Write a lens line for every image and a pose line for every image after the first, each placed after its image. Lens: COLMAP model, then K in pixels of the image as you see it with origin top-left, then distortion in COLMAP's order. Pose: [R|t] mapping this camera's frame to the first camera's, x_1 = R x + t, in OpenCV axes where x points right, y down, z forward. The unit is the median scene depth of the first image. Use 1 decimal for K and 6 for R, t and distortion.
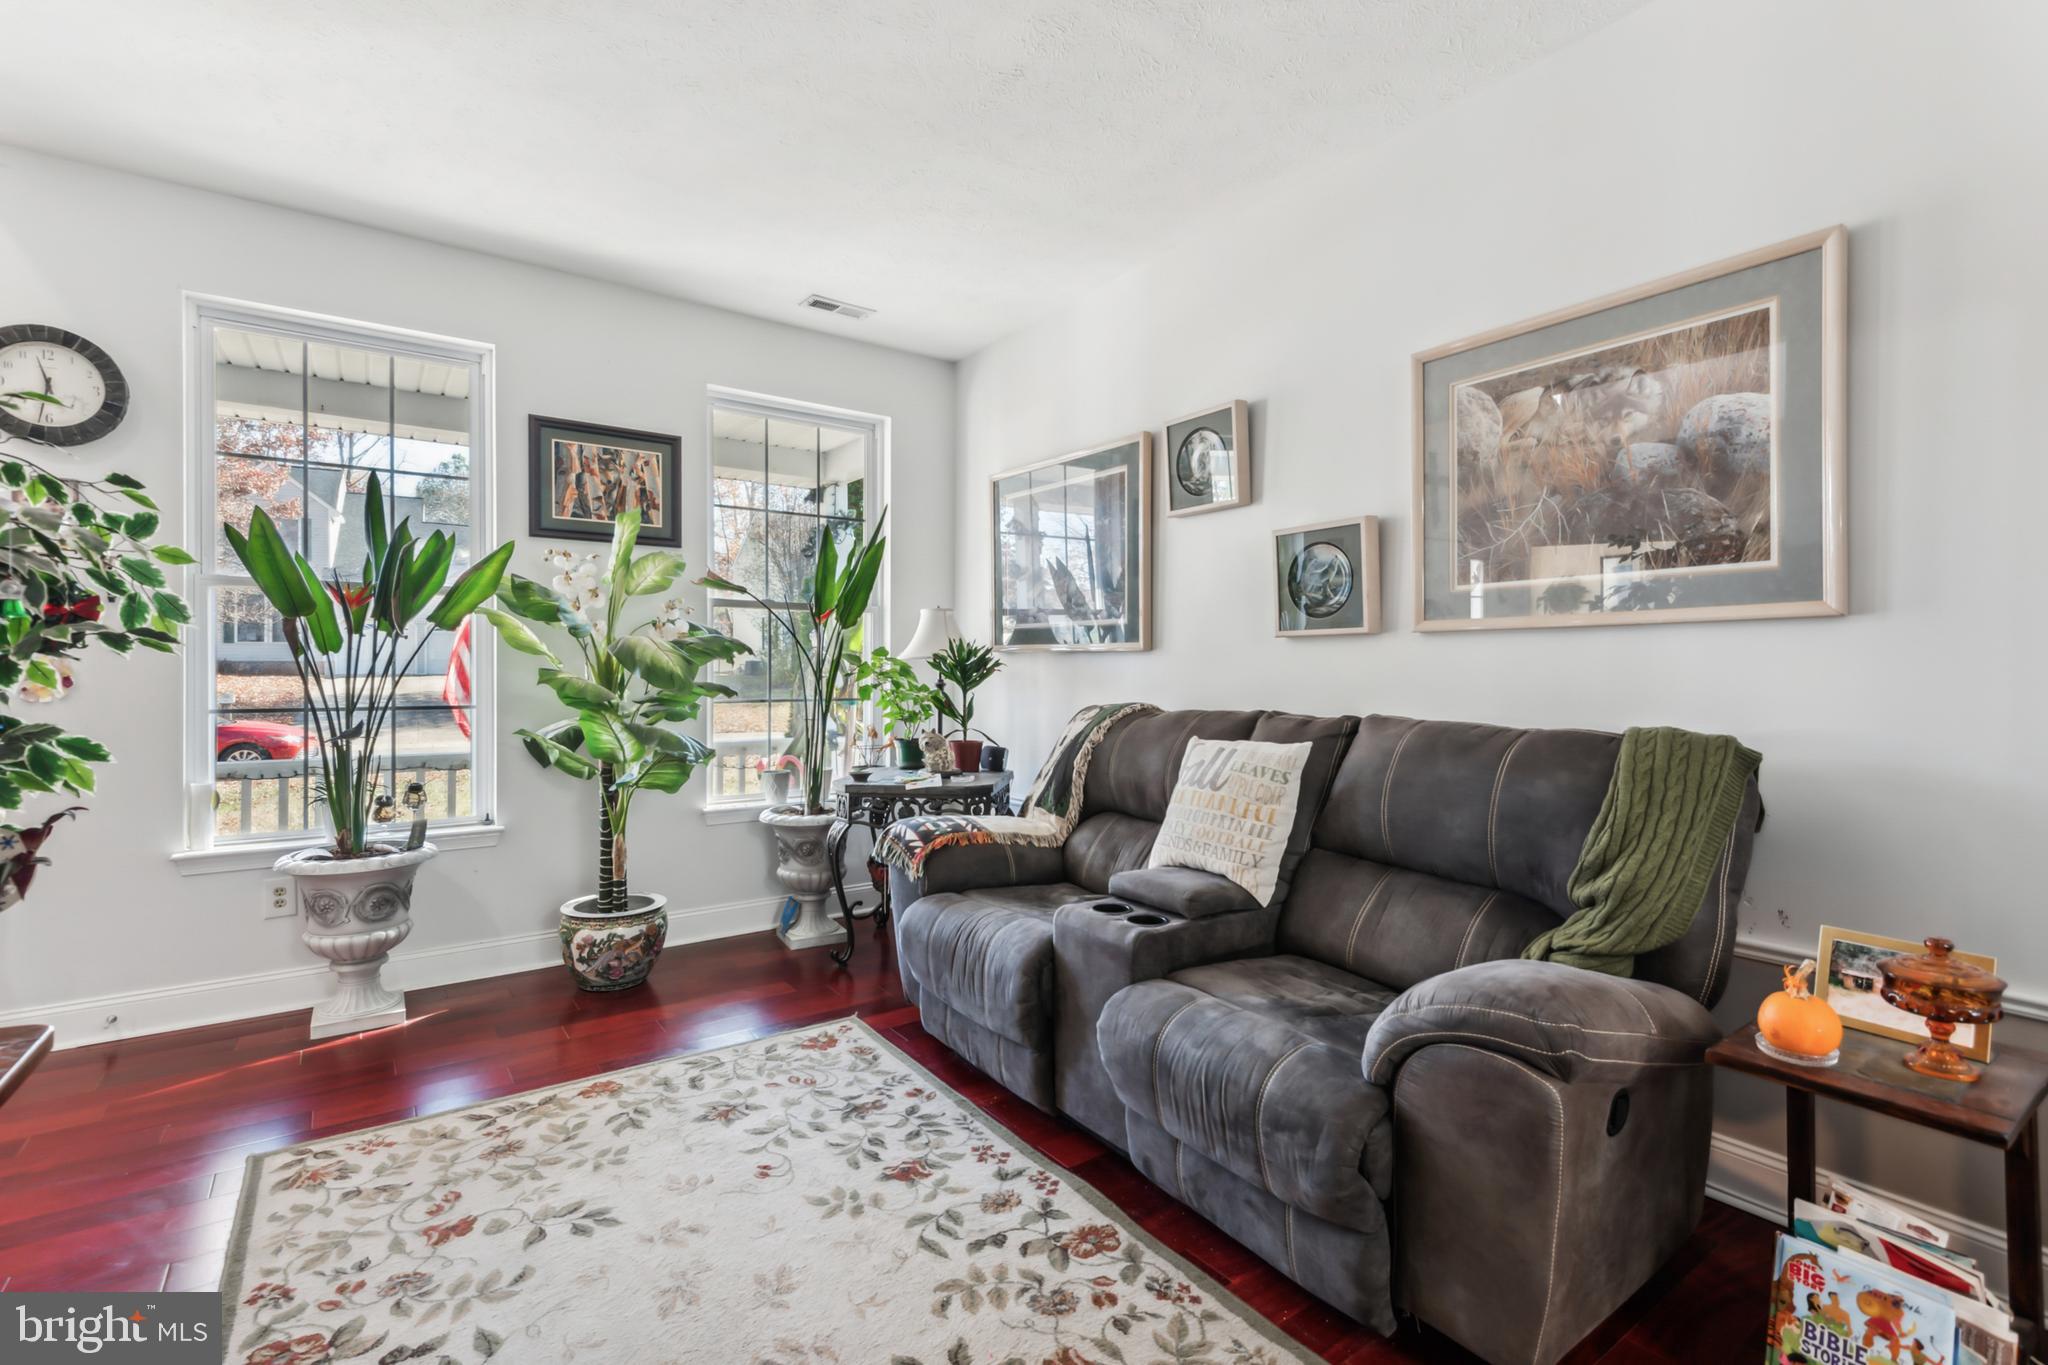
lens RADIAL K [[918.8, 0, 1012.4], [0, 918.8, 679.2], [0, 0, 1]] dist [0.035906, -0.022662]
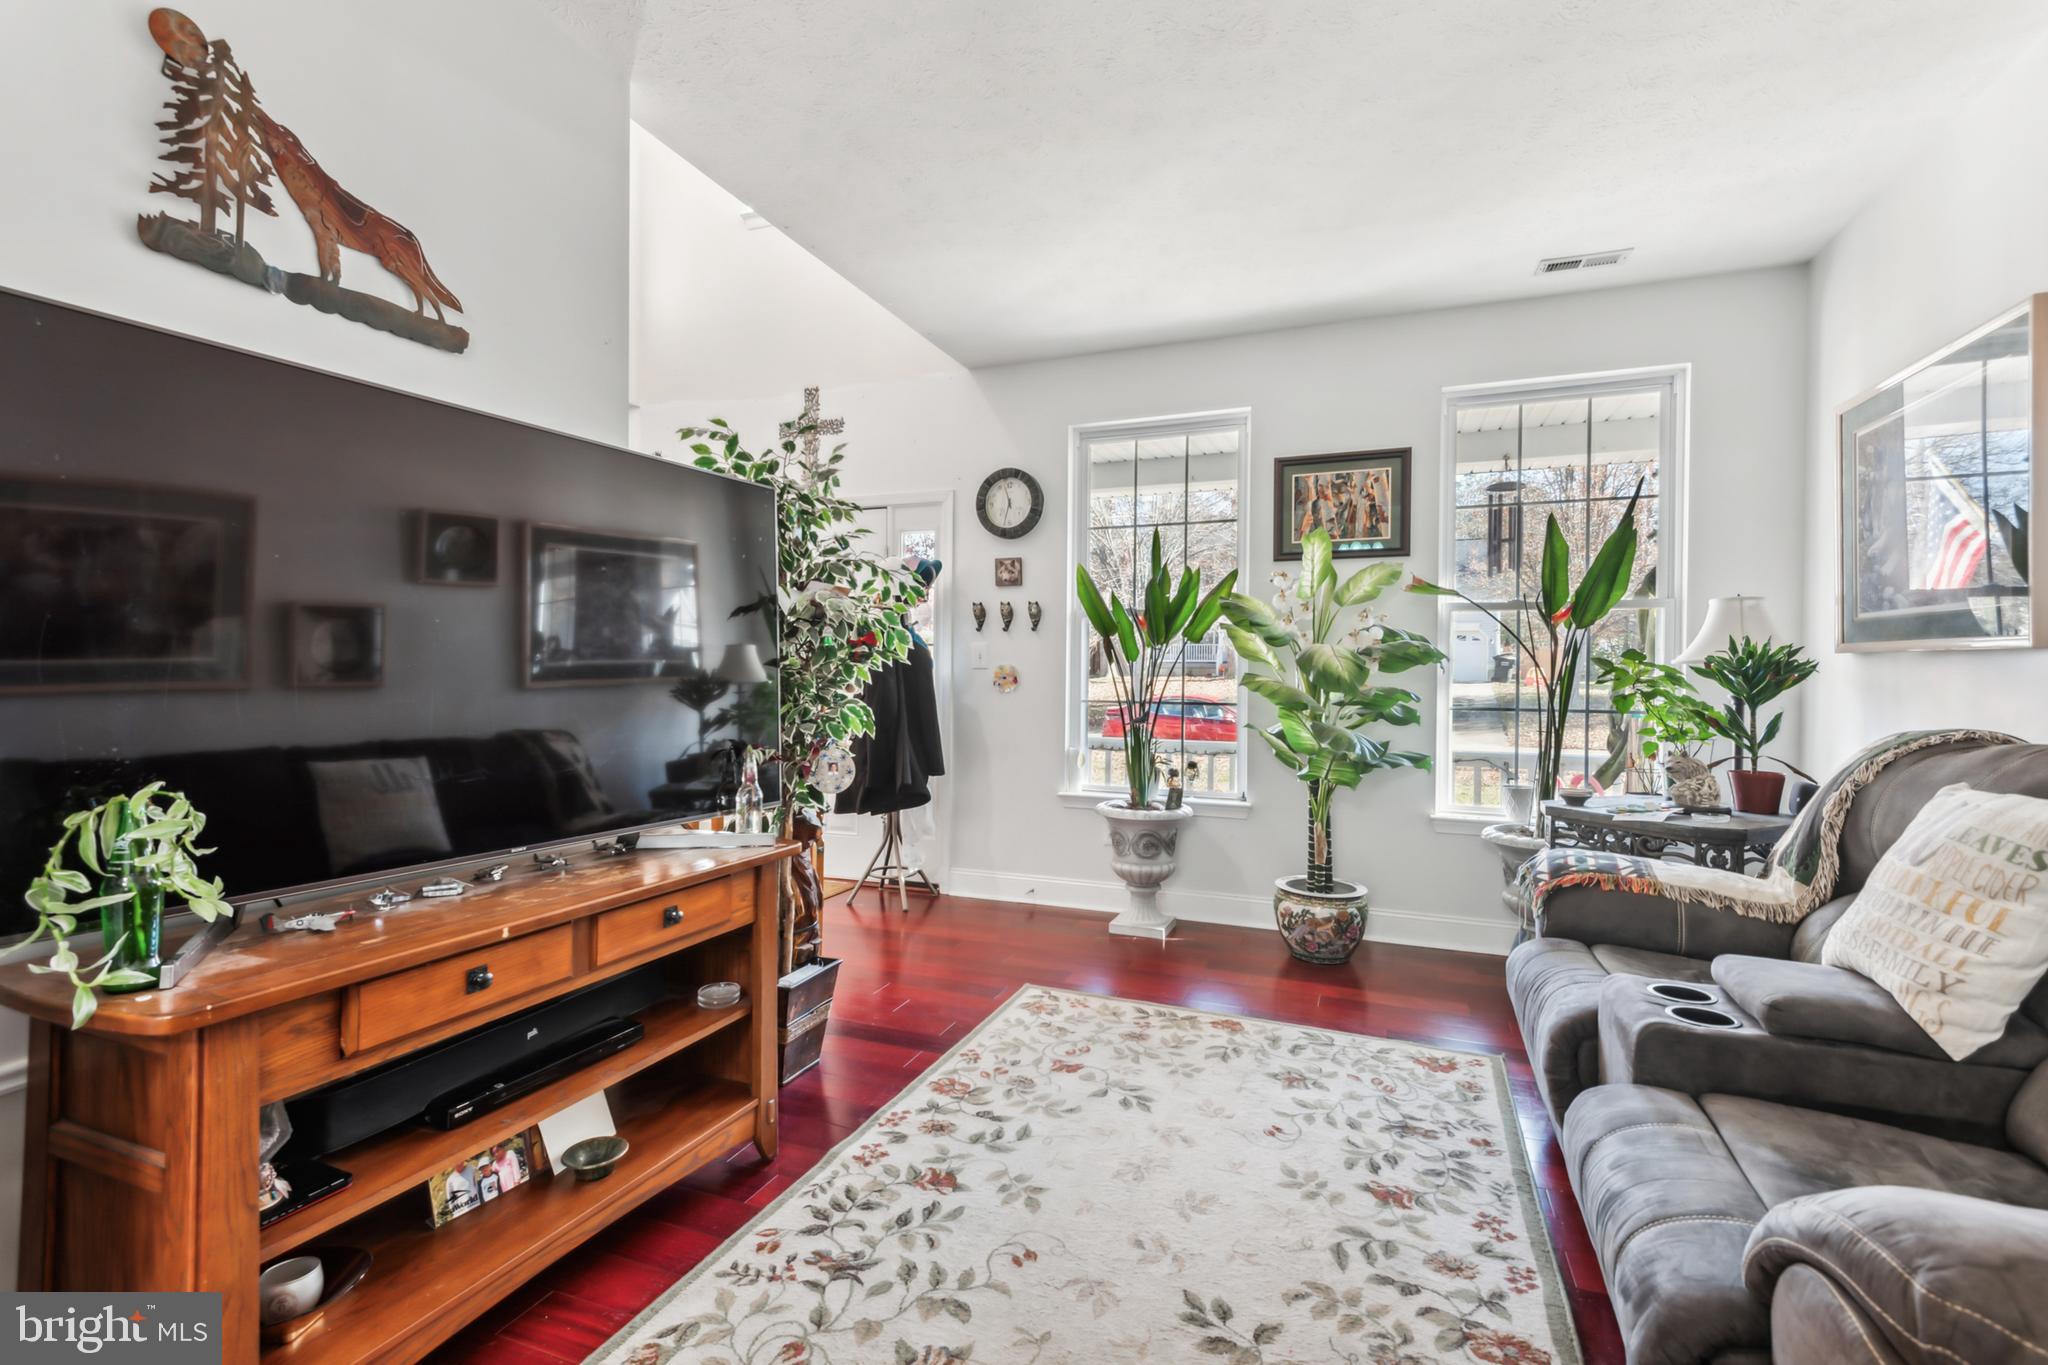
lens RADIAL K [[918.8, 0, 1012.4], [0, 918.8, 679.2], [0, 0, 1]] dist [0.035906, -0.022662]
pose [[0.550337, 0.008430, -0.834900, 0.368877], [-0.014247, 0.999898, 0.000705, -0.000378], [0.834821, 0.011507, 0.550402, 0.102785]]
